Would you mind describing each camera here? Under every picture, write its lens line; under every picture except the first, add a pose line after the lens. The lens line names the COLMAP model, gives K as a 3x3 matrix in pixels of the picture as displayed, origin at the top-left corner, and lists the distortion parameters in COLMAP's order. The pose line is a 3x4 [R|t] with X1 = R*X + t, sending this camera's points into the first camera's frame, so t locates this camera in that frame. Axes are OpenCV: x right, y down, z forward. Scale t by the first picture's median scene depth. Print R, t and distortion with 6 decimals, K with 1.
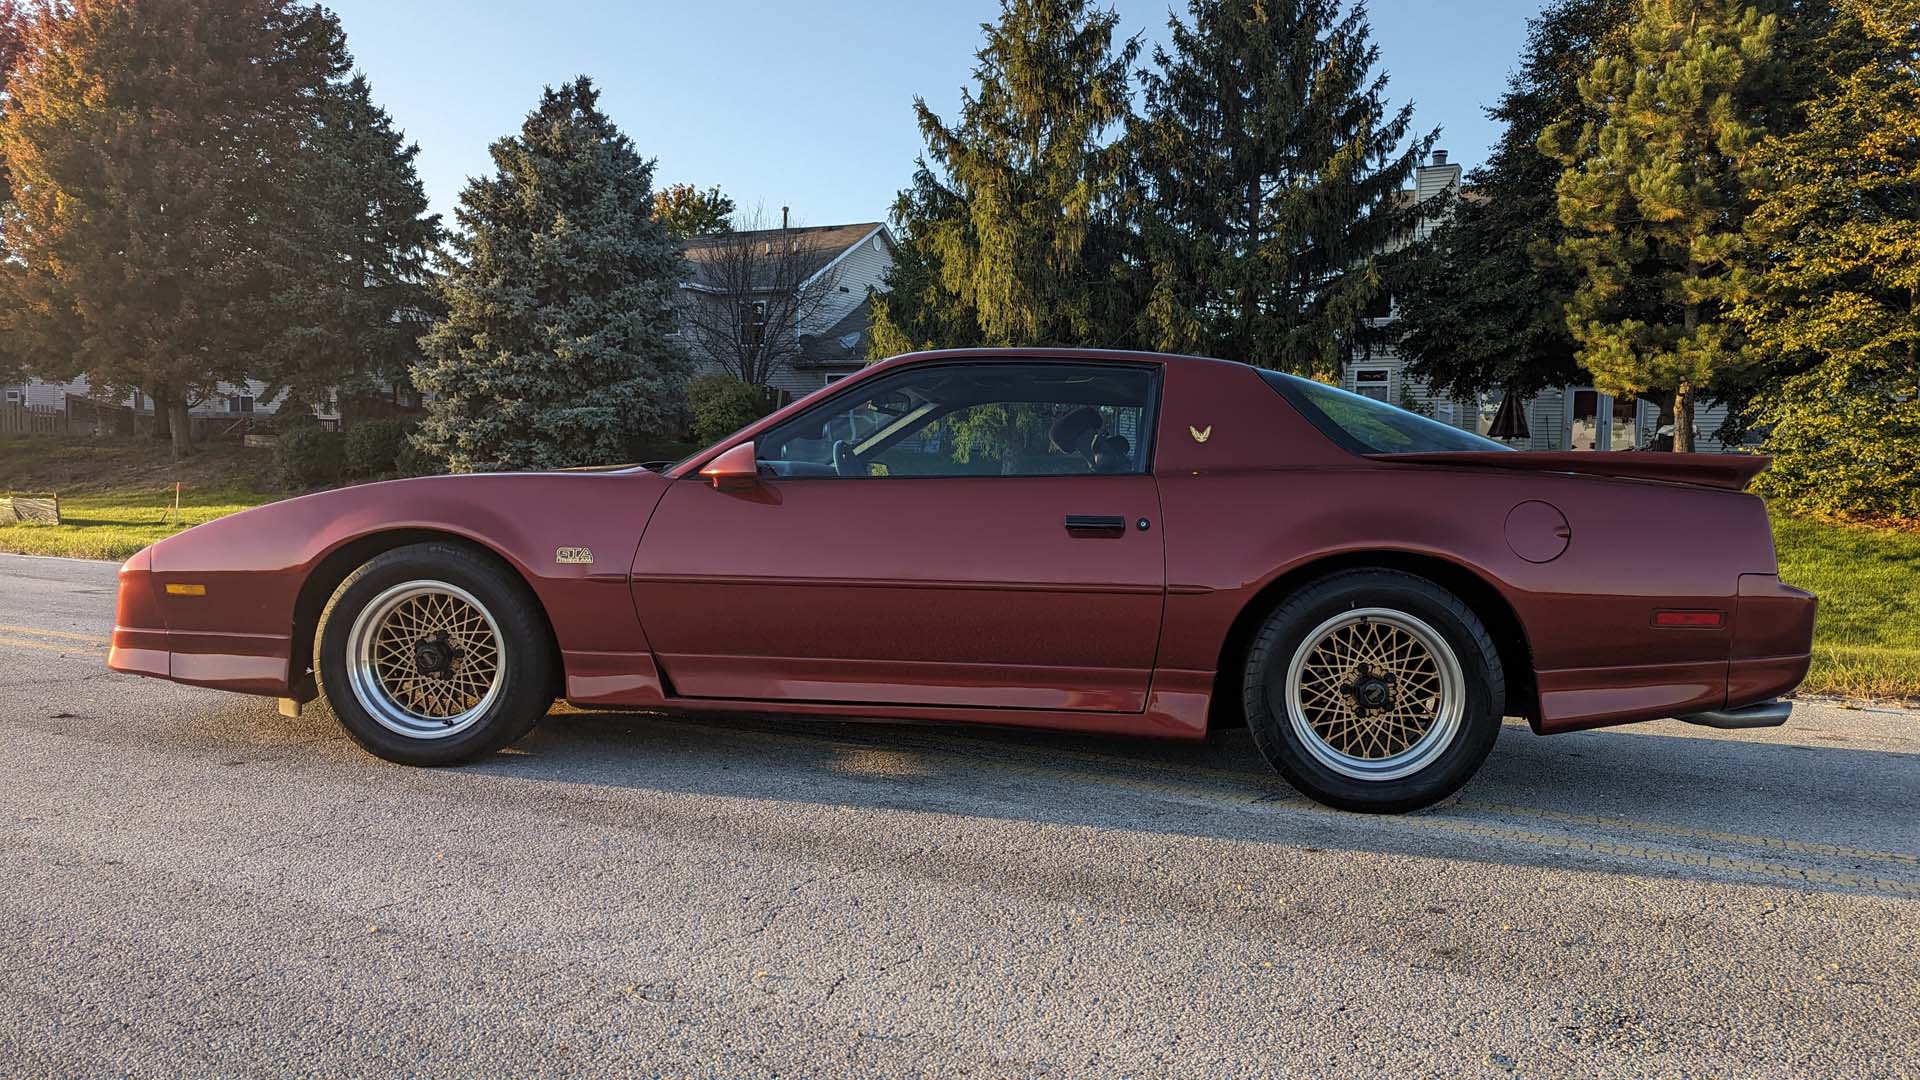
lens RADIAL K [[1392.7, 0, 960.0], [0, 1392.7, 540.0], [0, 0, 1]] dist [0.074435, -0.076960]
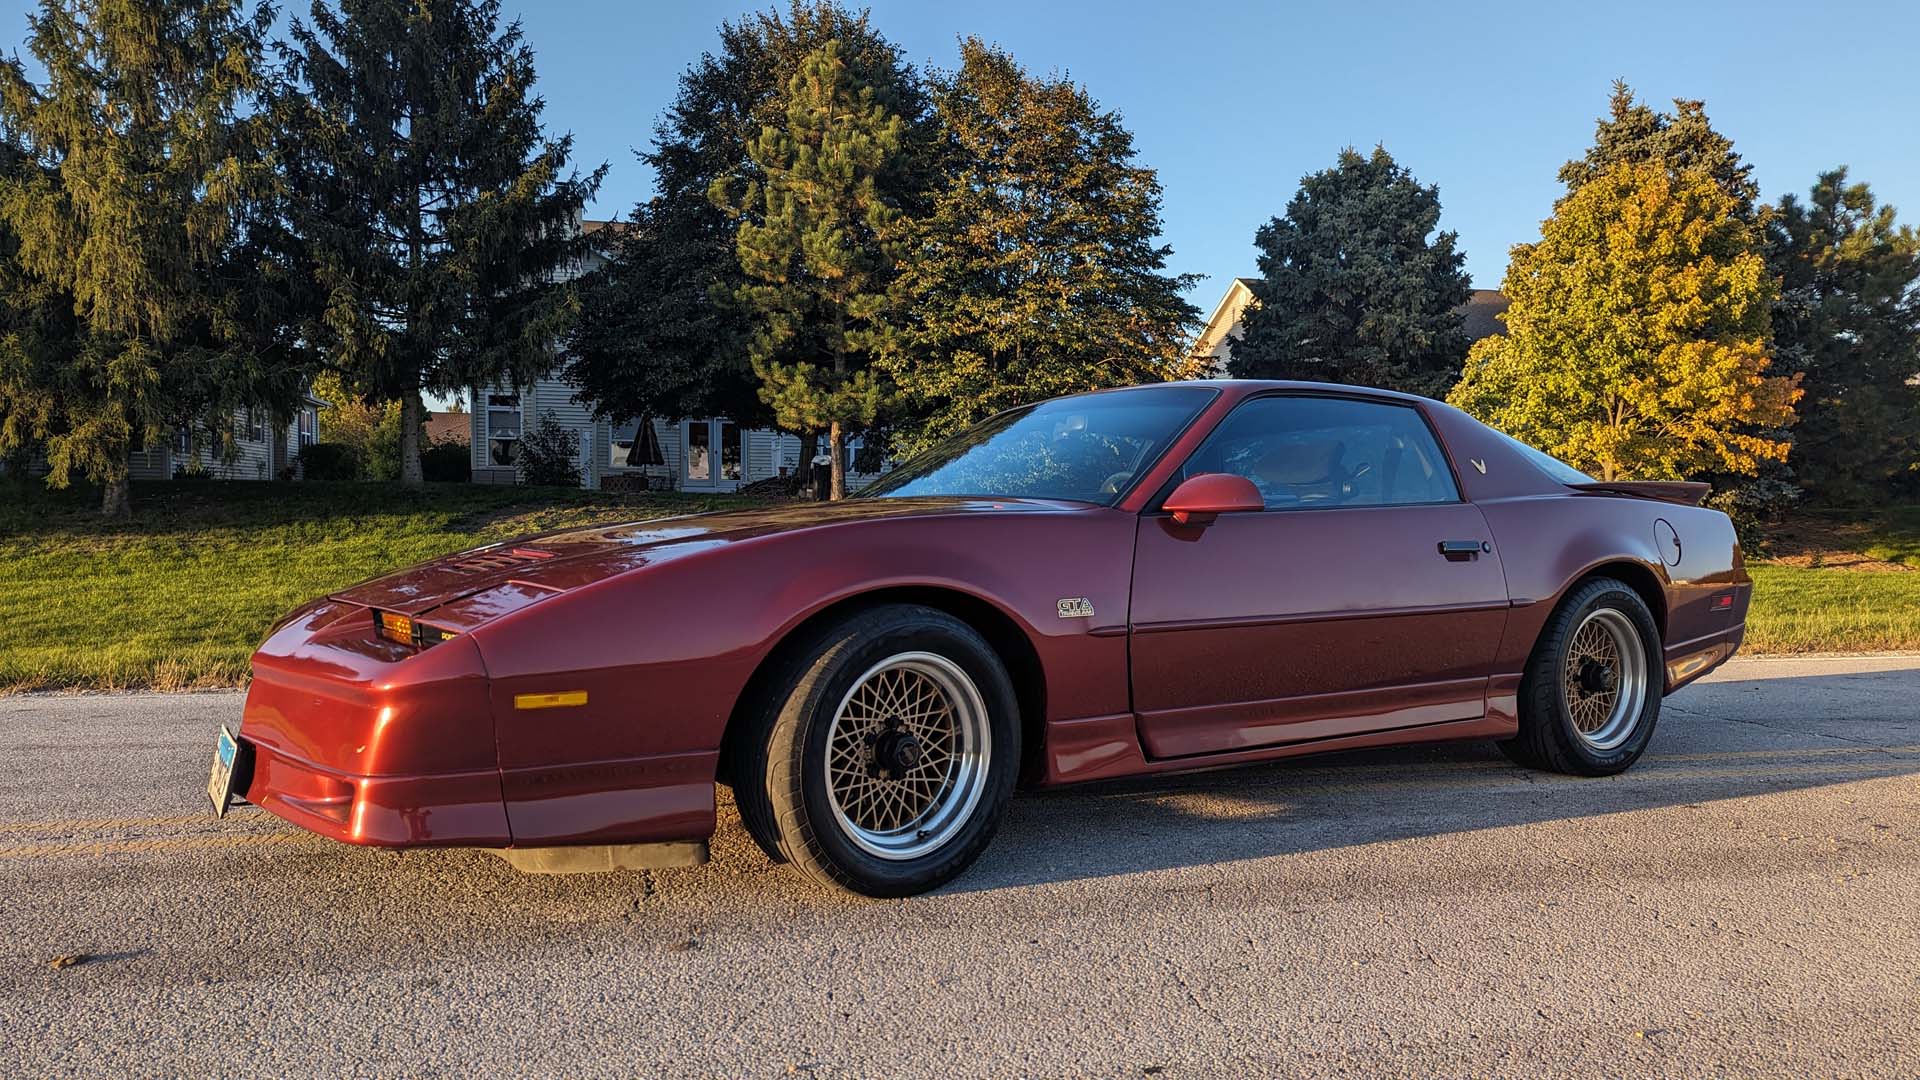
lens RADIAL K [[1392.7, 0, 960.0], [0, 1392.7, 540.0], [0, 0, 1]] dist [0.074435, -0.076960]
pose [[0.746012, -0.030367, 0.665240, -0.185914], [0.042383, 0.999100, -0.001922, -0.006512], [-0.664582, 0.029629, 0.746627, 0.087313]]
